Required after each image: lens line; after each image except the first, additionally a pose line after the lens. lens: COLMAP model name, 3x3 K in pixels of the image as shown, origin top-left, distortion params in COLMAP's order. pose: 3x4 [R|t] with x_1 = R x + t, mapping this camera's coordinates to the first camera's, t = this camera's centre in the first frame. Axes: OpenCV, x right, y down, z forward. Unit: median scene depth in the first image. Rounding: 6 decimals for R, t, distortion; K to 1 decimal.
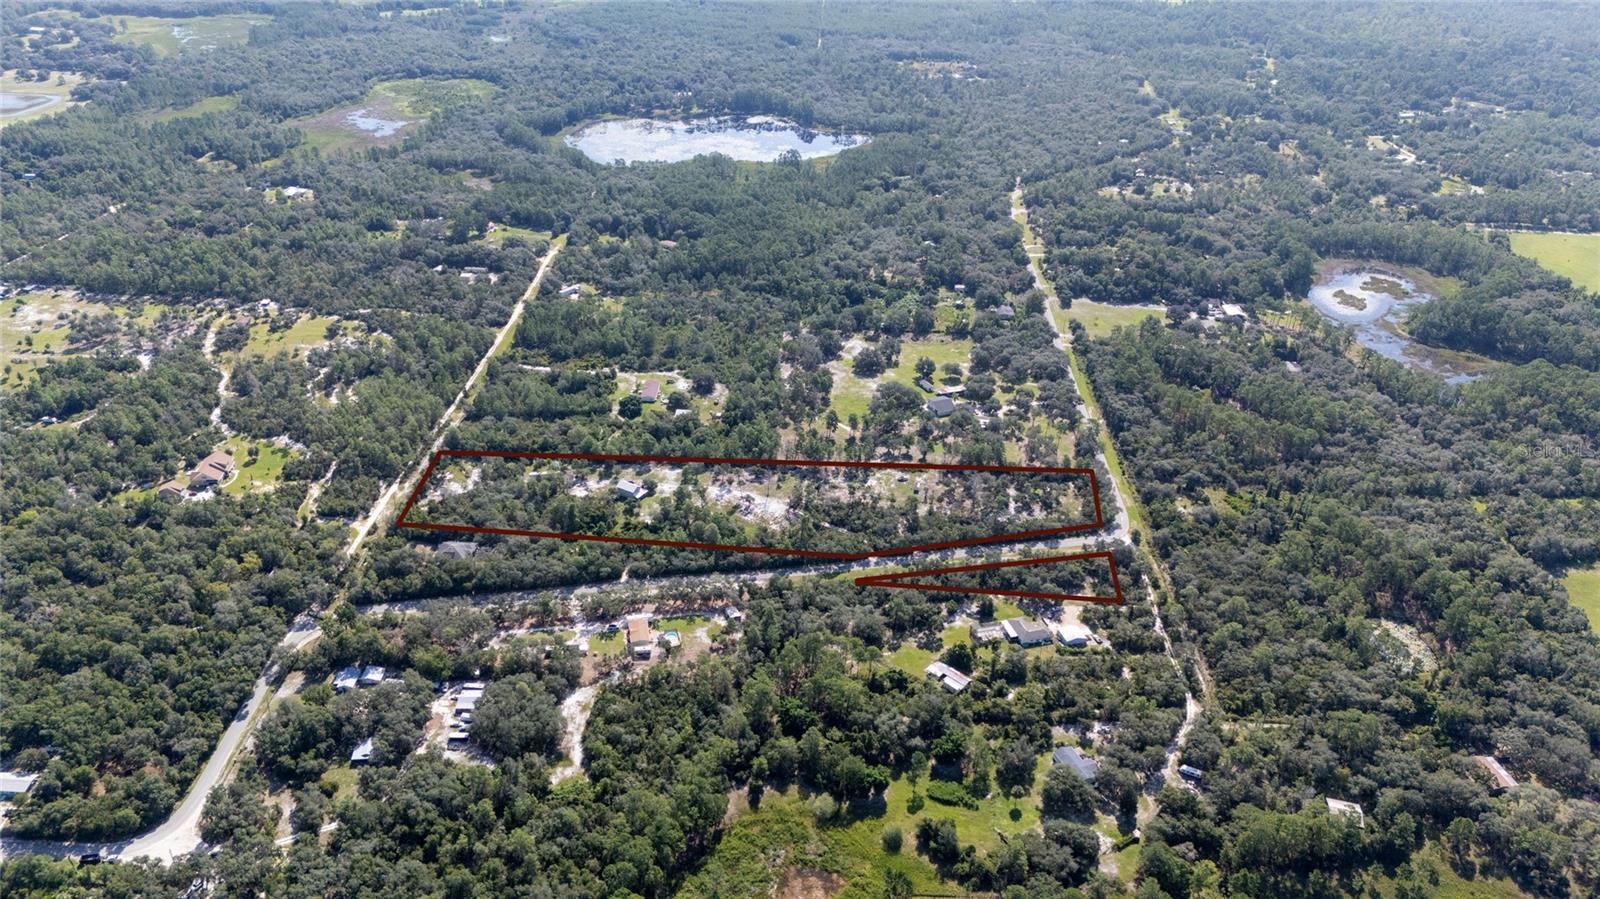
lens RADIAL K [[1159.1, 0, 800.0], [0, 1159.1, 449.5], [0, 0, 1]] dist [0.106798, -0.148771]
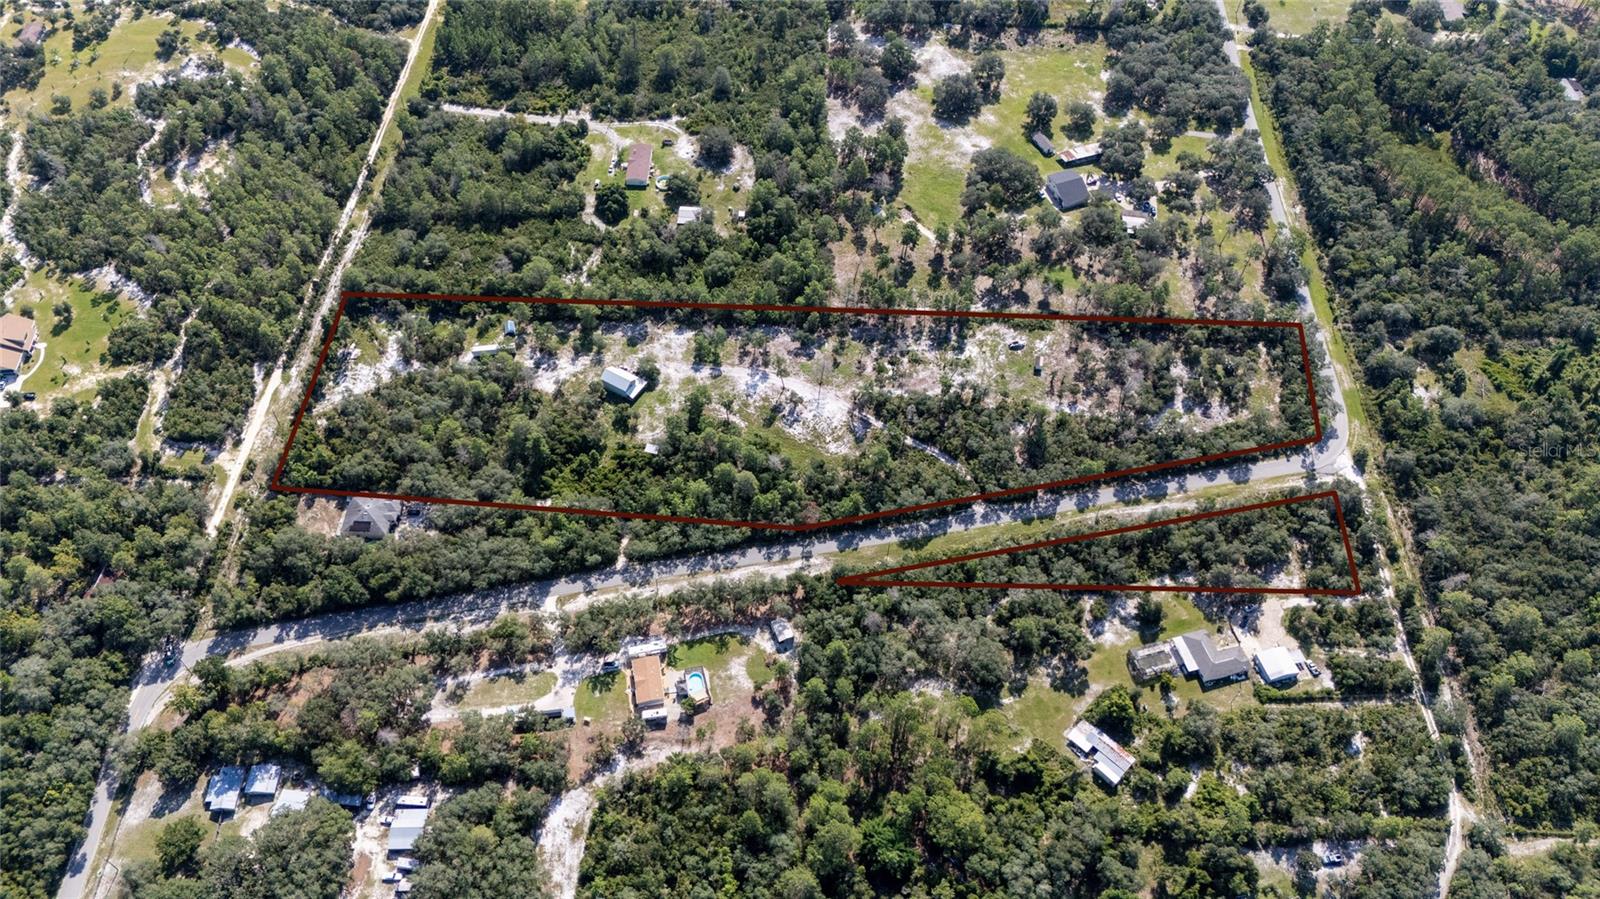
lens RADIAL K [[1161.6, 0, 800.0], [0, 1161.6, 449.5], [0, 0, 1]] dist [0.081001, -0.087454]
pose [[0.999980, -0.004447, -0.004501, -0.036459], [0.005884, 0.915146, 0.403081, -0.196162], [0.002326, -0.403099, 0.915153, 0.343984]]
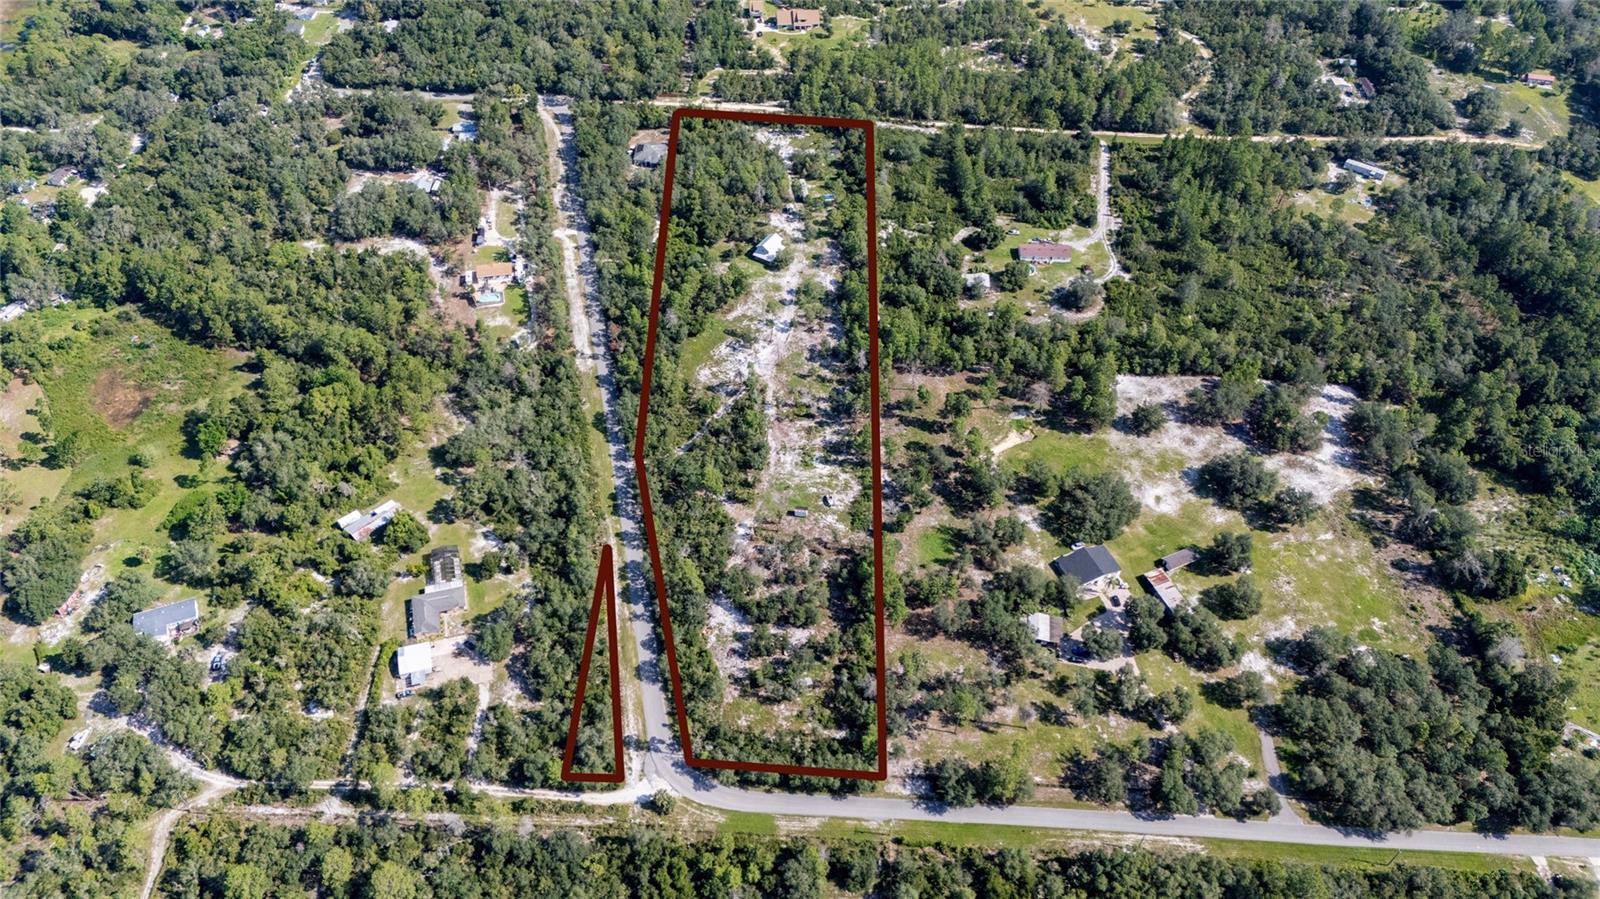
lens RADIAL K [[1185.5, 0, 800.0], [0, 1185.5, 449.5], [0, 0, 1]] dist [0.062837, -0.055678]
pose [[0.006612, 0.687264, -0.726377, 0.542807], [-0.518149, 0.623627, 0.585330, -0.365828], [0.855265, 0.372501, 0.360228, 0.738867]]
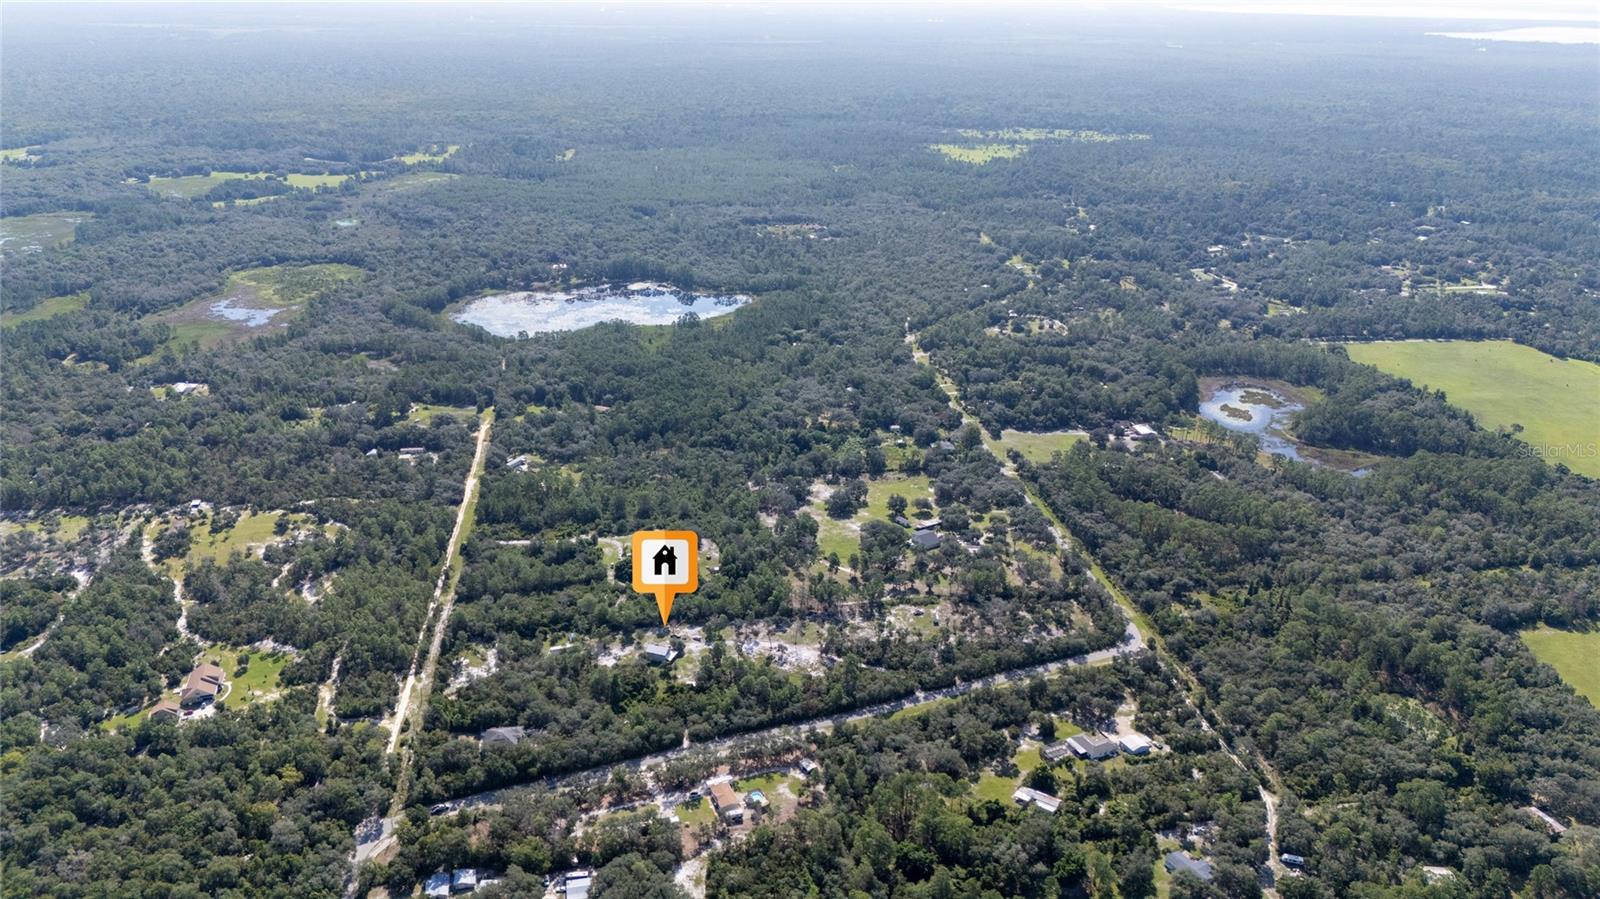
lens RADIAL K [[1161.6, 0, 800.0], [0, 1161.6, 449.5], [0, 0, 1]] dist [0.081001, -0.087454]
pose [[0.981637, -0.082753, 0.171875, -0.177888], [0.104503, 0.987061, -0.121609, -0.002922], [-0.159588, 0.137337, 0.977584, -0.004890]]
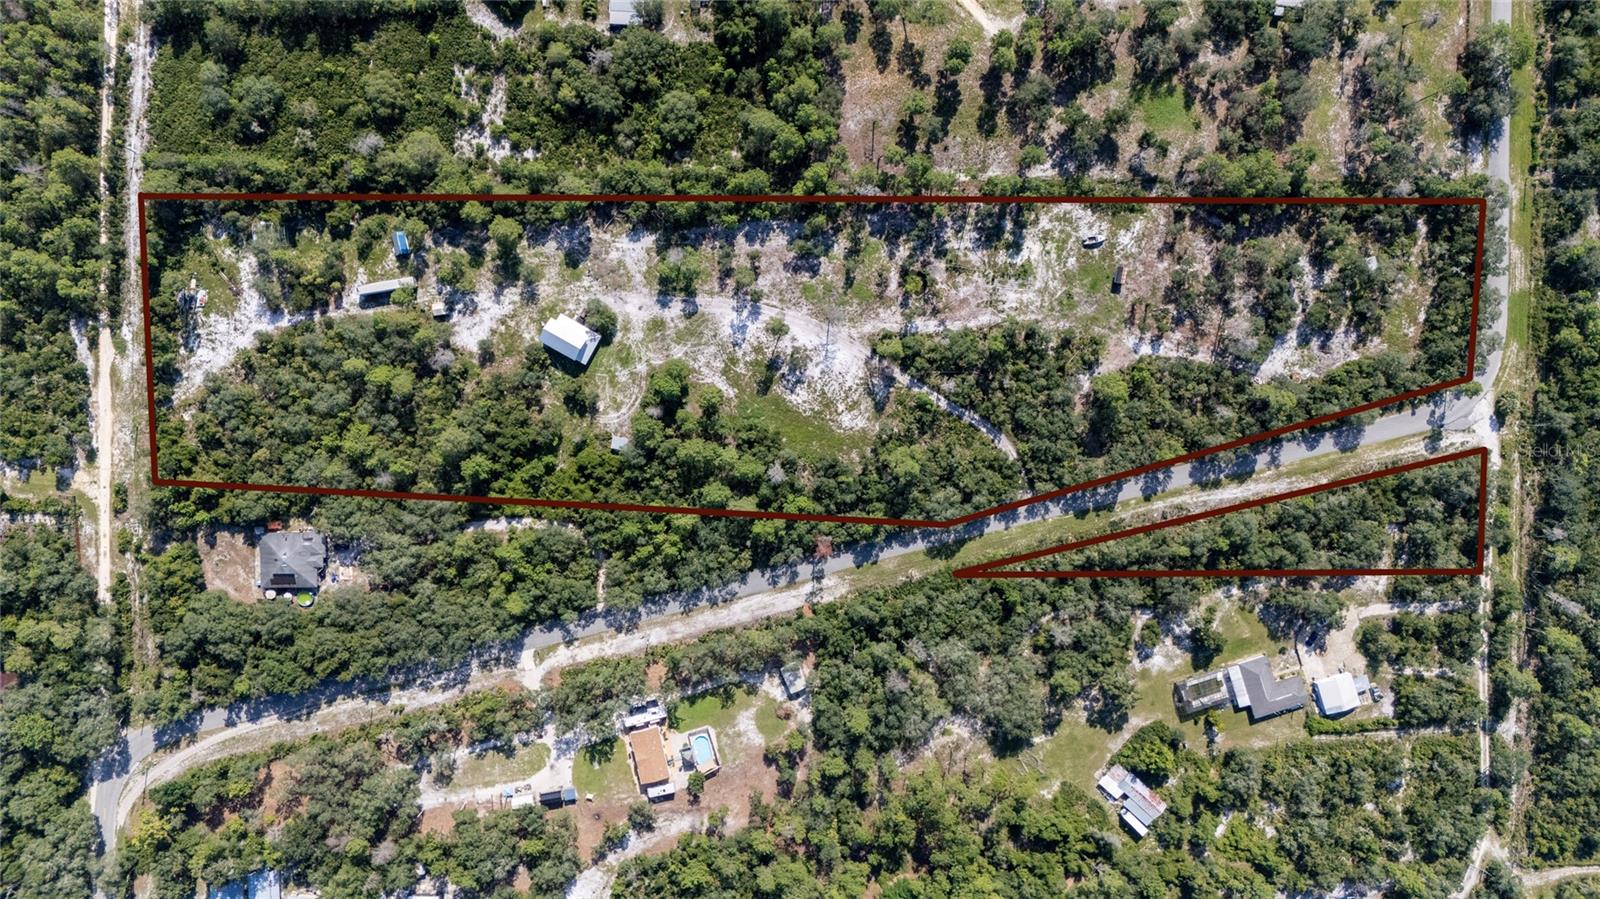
lens RADIAL K [[1185.5, 0, 800.0], [0, 1185.5, 449.5], [0, 0, 1]] dist [0.062837, -0.055678]
pose [[0.999471, -0.032441, 0.002485, -0.043404], [0.013190, 0.473826, 0.880520, -0.390911], [-0.029742, -0.880021, 0.474003, 0.675534]]
